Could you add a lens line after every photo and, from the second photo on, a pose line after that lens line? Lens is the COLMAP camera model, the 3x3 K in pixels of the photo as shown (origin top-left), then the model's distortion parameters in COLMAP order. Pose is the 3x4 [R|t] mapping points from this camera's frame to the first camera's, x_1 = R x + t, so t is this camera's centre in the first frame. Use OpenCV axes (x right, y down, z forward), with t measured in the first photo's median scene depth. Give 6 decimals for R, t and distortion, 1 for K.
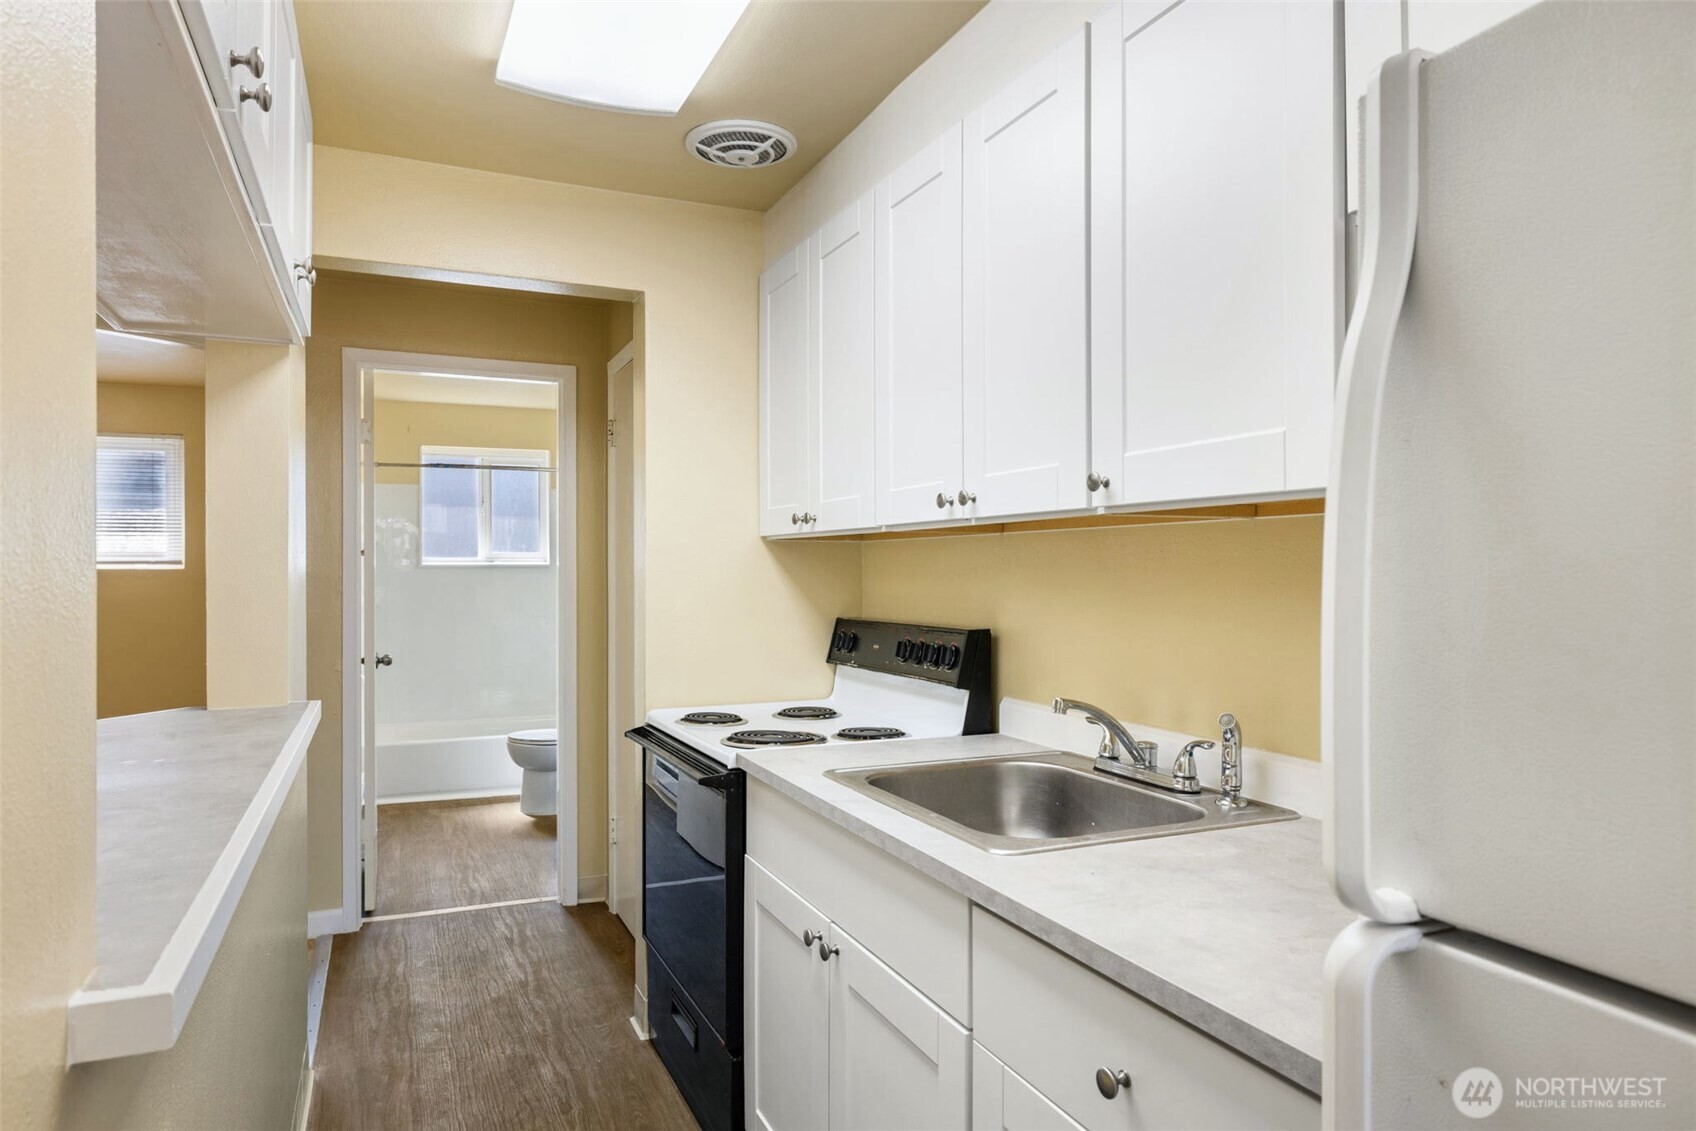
lens RADIAL K [[1102.1, 0, 844.9], [0, 1102.1, 569.7], [0, 0, 1]] dist [-0.003950, 0.001454]
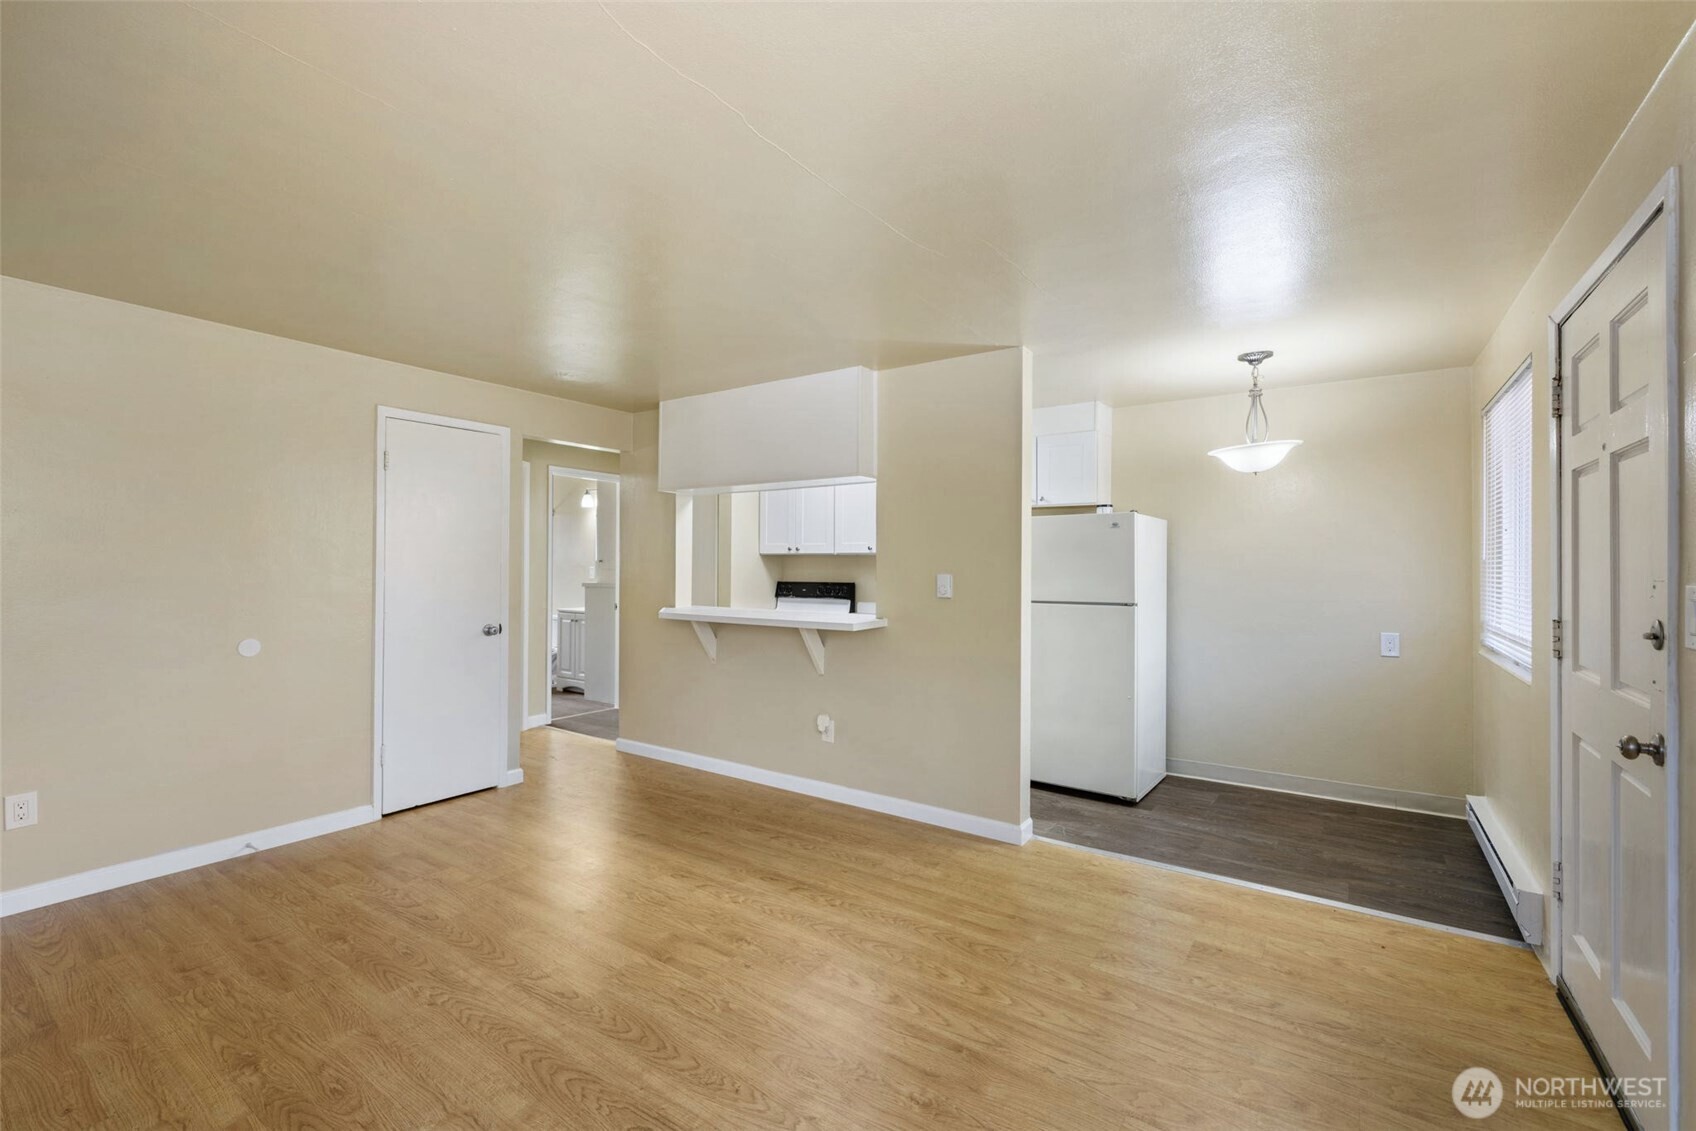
lens RADIAL K [[726.1, 0, 838.4], [0, 726.1, 563.1], [0, 0, 1]] dist [-0.001714, -0.000288]
pose [[0.845212, 0.011732, 0.534302, -1.158908], [-0.009030, 0.999930, -0.007671, 0.010138], [-0.534354, 0.001659, 0.845259, -0.922946]]
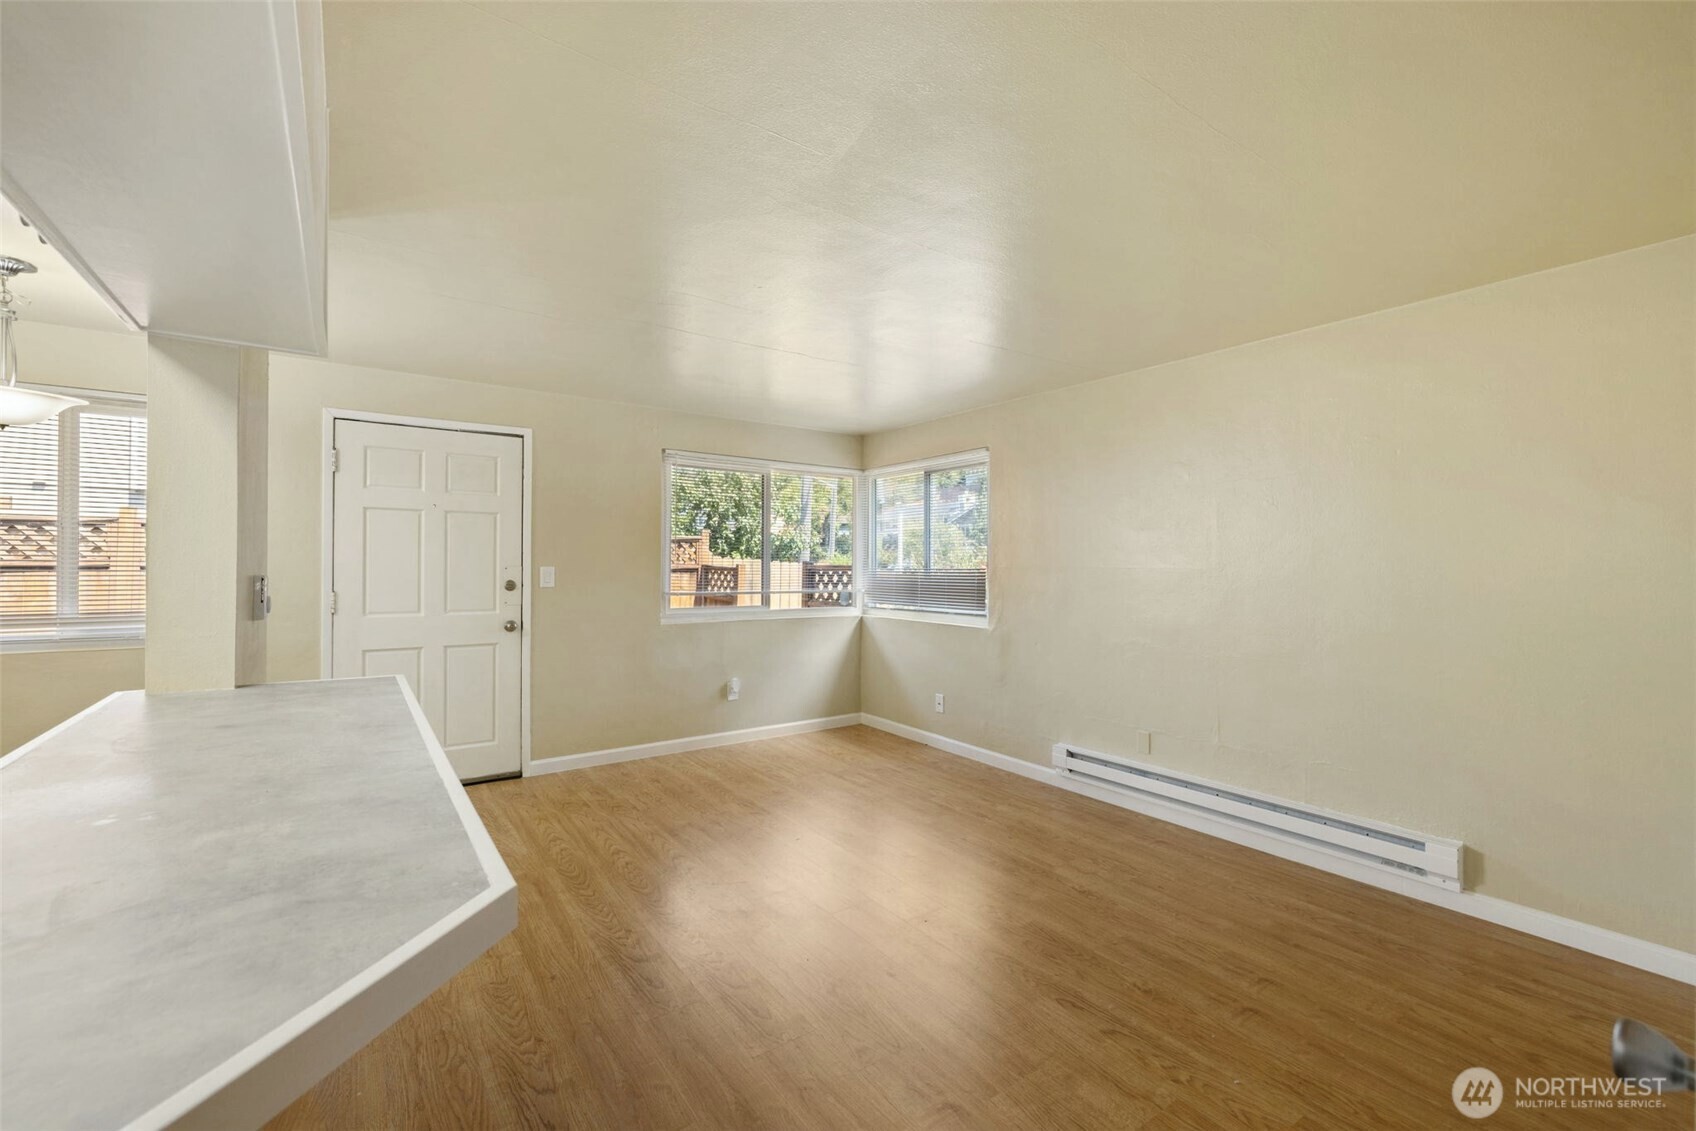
lens RADIAL K [[710.2, 0, 848.0], [0, 710.2, 565.5], [0, 0, 1]] dist [-0.002510, -0.000079]
pose [[-0.974510, -0.001078, -0.224342, -0.653307], [-0.002032, 0.999990, 0.004026, 0.003444], [0.224335, 0.004379, -0.974502, 1.030397]]
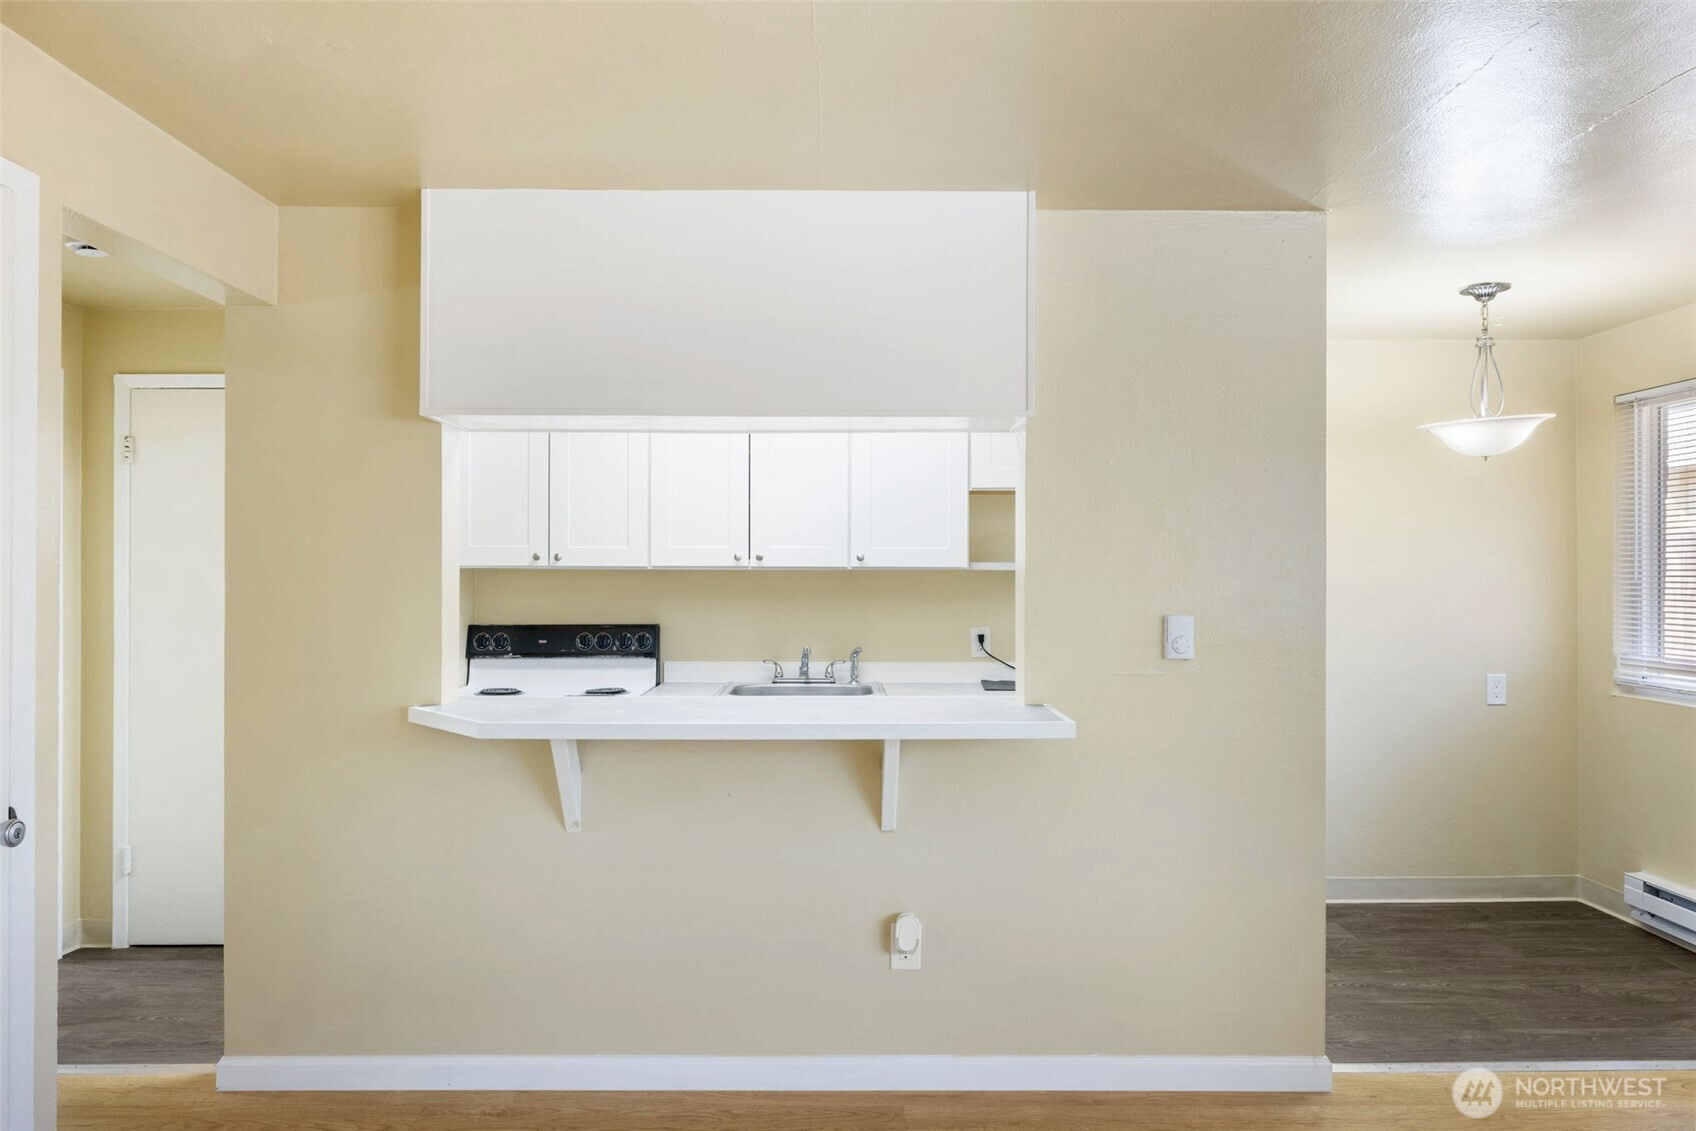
lens RADIAL K [[1102.1, 0, 844.9], [0, 1102.1, 569.7], [0, 0, 1]] dist [-0.003950, 0.001454]
pose [[0.378537, 0.008878, 0.925544, -1.418203], [-0.001473, 0.999959, -0.008990, -0.017407], [-0.925585, 0.002040, 0.378534, 0.059605]]
